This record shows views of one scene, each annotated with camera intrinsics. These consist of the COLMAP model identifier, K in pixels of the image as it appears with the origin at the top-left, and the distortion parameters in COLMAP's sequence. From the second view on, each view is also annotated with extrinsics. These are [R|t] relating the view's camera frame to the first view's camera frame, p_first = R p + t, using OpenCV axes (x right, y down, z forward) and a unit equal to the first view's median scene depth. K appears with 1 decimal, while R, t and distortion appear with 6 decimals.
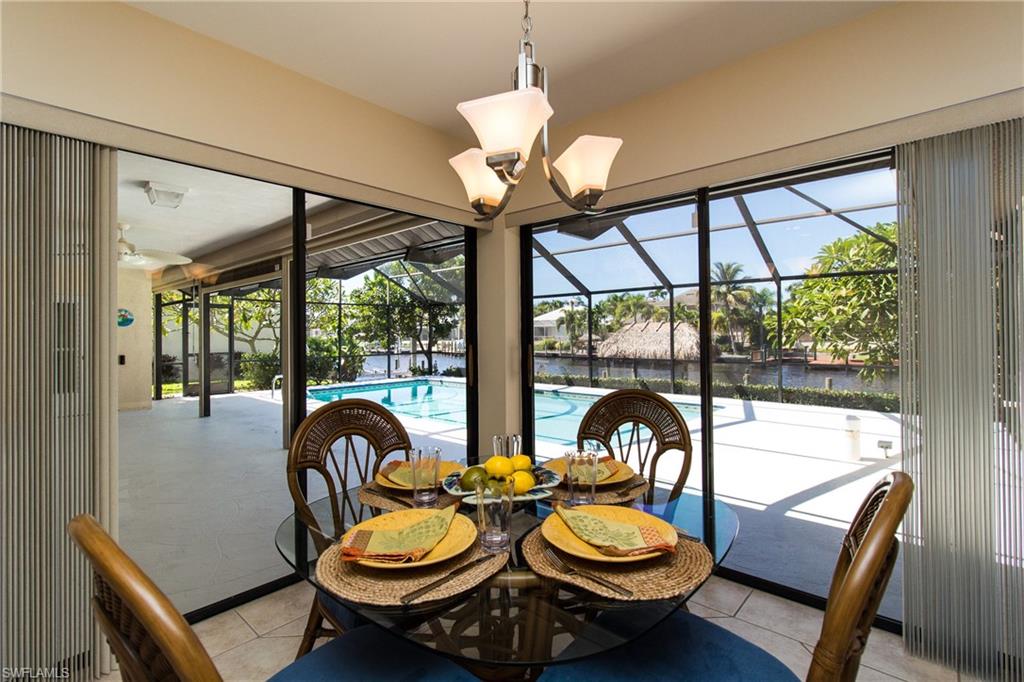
lens RADIAL K [[476.3, 0, 511.0], [0, 476.3, 333.0], [0, 0, 1]] dist [0.004762, -0.000206]
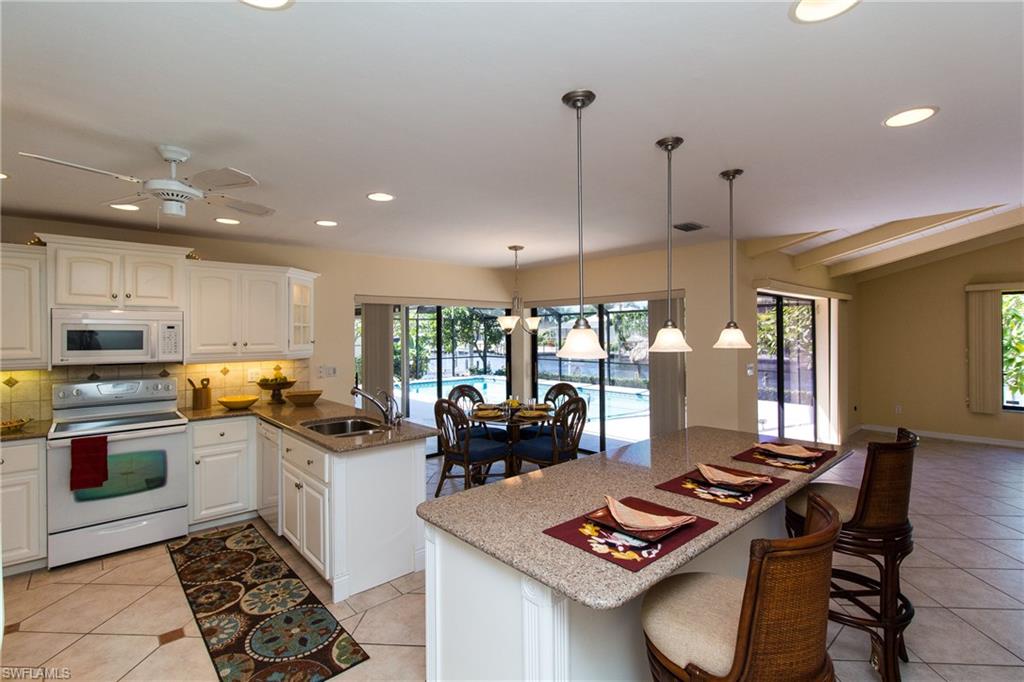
lens RADIAL K [[476.3, 0, 514.2], [0, 476.3, 336.5], [0, 0, 1]] dist [0.004762, -0.000206]
pose [[0.994739, 0.003139, -0.102390, 0.032613], [-0.002197, 0.999954, 0.009313, -0.022202], [0.102415, -0.009039, 0.994701, -0.226261]]
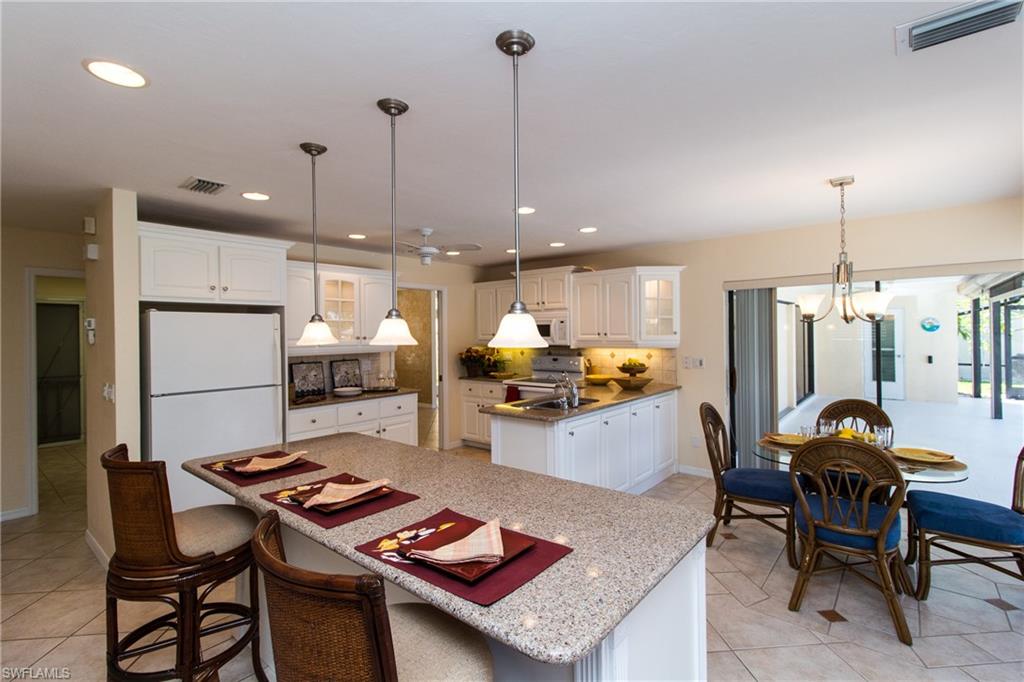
lens RADIAL K [[476.3, 0, 505.5], [0, 476.3, 335.5], [0, 0, 1]] dist [0.004762, -0.000206]
pose [[0.039218, 0.016824, -0.999089, 0.185770], [0.013142, 0.999763, 0.017352, -0.020901], [0.999144, -0.013811, 0.038987, -0.061996]]
